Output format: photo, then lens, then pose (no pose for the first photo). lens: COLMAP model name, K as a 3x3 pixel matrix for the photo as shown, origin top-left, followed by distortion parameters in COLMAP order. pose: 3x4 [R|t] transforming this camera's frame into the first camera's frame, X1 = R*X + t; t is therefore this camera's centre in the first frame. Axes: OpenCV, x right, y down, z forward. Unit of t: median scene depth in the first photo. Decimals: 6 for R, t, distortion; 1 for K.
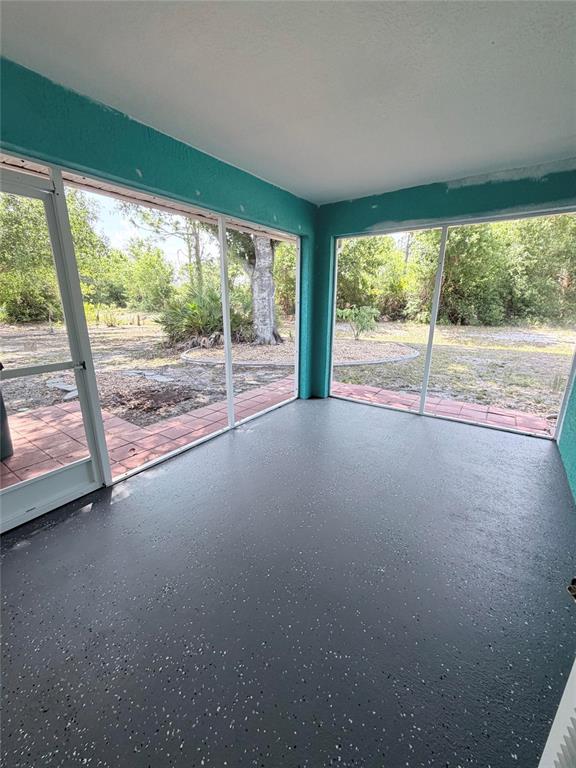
lens RADIAL K [[308.0, 0, 288.0], [0, 308.0, 384.0], [0, 0, 1]] dist [0.000333, 0.000064]
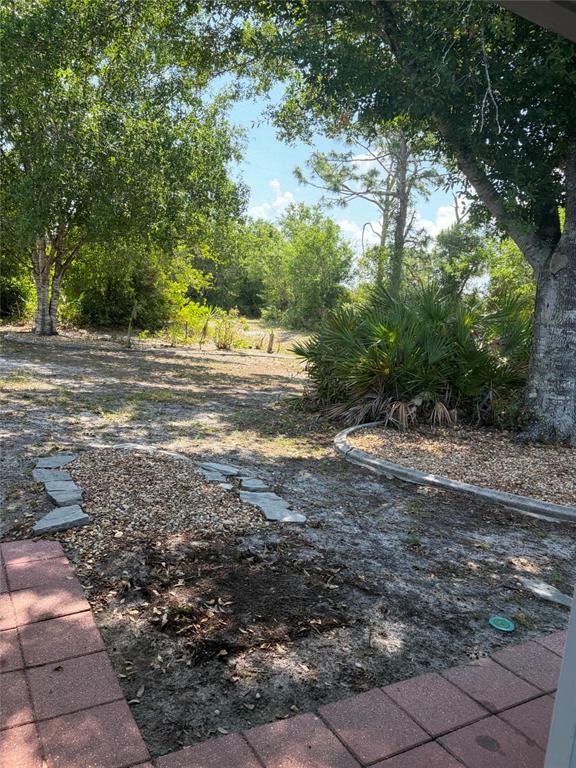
lens RADIAL K [[571.6, 0, 288.0], [0, 571.6, 384.0], [0, 0, 1]] dist [0.060293, -0.000991]
pose [[0.904533, 0.133990, -0.404804, -0.091098], [-0.194389, 0.974533, -0.111793, -0.058371], [0.379516, 0.179810, 0.907544, 0.232357]]
